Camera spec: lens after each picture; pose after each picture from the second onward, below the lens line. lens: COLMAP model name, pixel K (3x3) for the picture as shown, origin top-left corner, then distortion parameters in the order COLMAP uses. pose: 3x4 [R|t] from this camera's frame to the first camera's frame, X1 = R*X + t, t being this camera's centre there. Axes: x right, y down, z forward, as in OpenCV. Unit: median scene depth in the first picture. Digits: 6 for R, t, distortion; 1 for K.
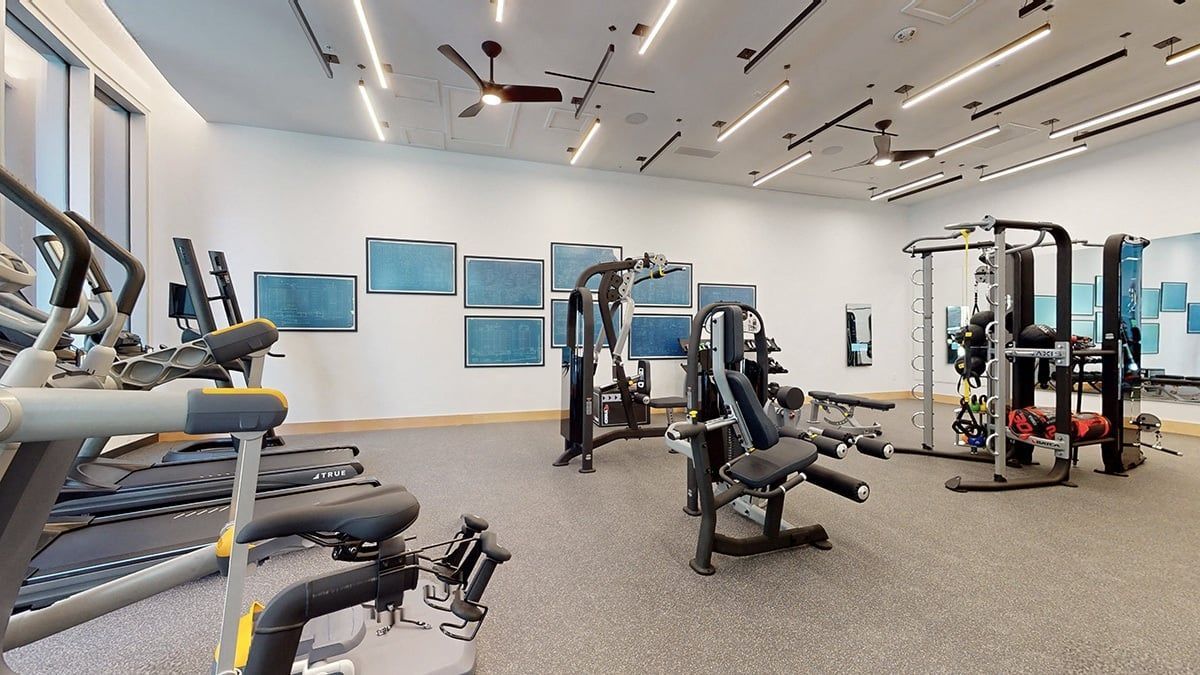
lens RADIAL K [[438.2, 0, 599.2], [0, 438.2, 337.8], [0, 0, 1]] dist [-0.000487, -0.000051]
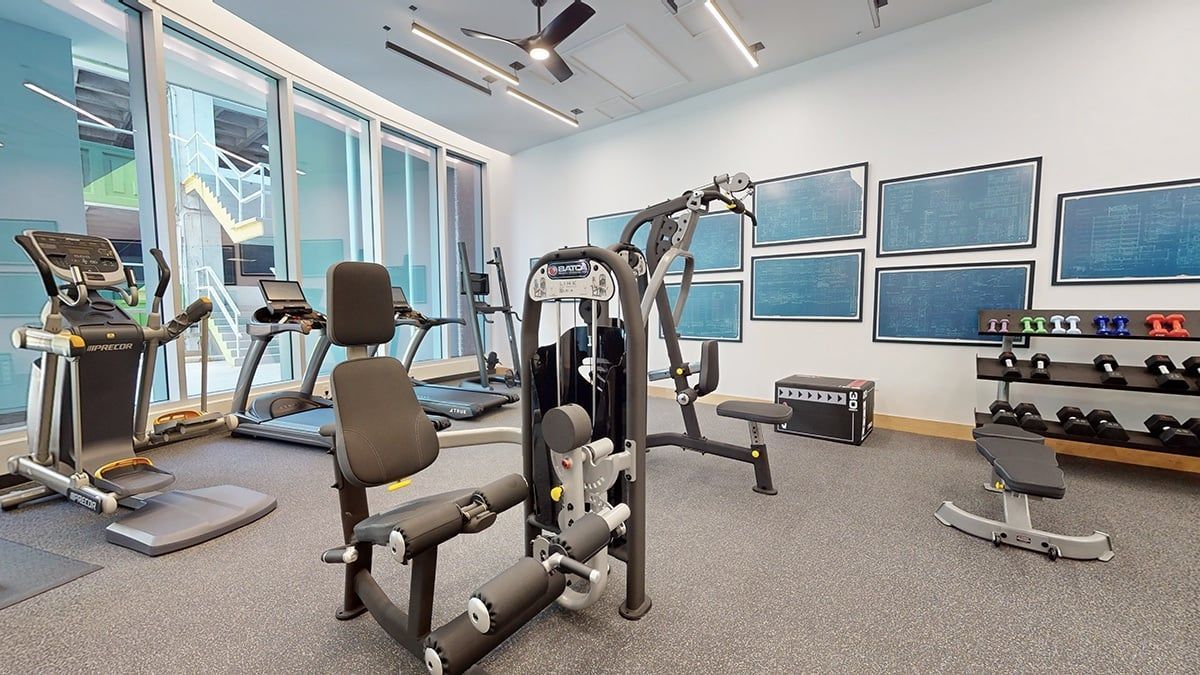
lens RADIAL K [[438.2, 0, 597.0], [0, 438.2, 336.6], [0, 0, 1]] dist [-0.000487, -0.000051]
pose [[0.569916, 0.054522, -0.819892, 0.452653], [0.002757, 0.997664, 0.068260, -0.001627], [0.821698, -0.041163, 0.568434, 0.386177]]
